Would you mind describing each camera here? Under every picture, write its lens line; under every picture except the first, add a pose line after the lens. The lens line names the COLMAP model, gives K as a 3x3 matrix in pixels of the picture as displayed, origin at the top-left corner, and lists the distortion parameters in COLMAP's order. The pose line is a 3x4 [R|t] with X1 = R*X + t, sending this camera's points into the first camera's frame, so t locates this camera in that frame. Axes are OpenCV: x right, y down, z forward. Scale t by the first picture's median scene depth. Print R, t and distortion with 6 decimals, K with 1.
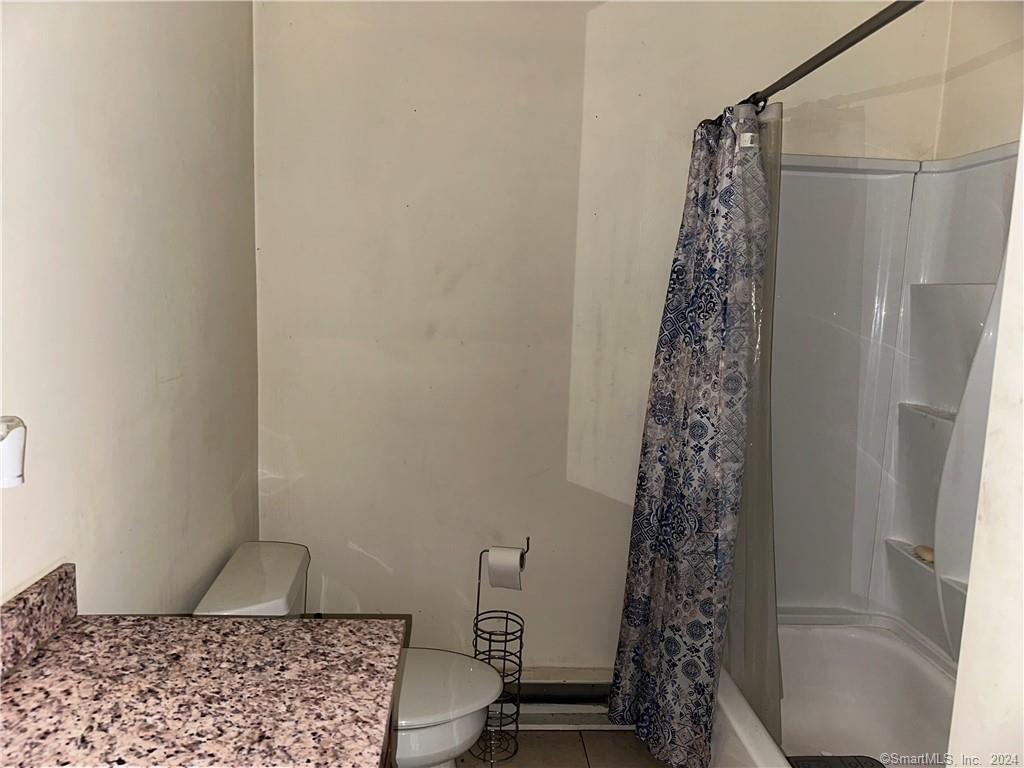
lens RADIAL K [[722.9, 0, 511.8], [0, 722.9, 384.7], [0, 0, 1]] dist [-0.000721, -0.002013]
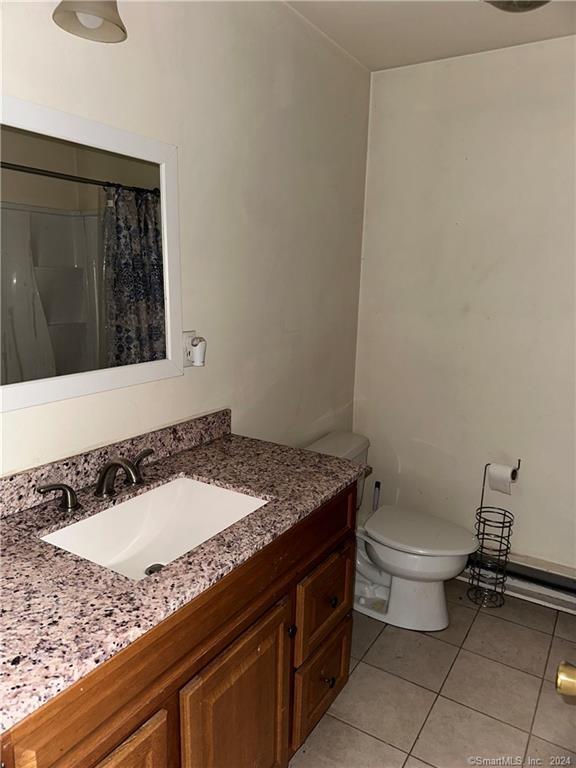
lens RADIAL K [[542.2, 0, 286.5], [0, 542.2, 384.8], [0, 0, 1]] dist [-0.000721, -0.002013]
pose [[0.820497, 0.099385, -0.562946, 0.444829], [-0.073399, 0.994936, 0.068672, 0.052239], [0.566919, -0.015025, 0.823636, -0.244617]]
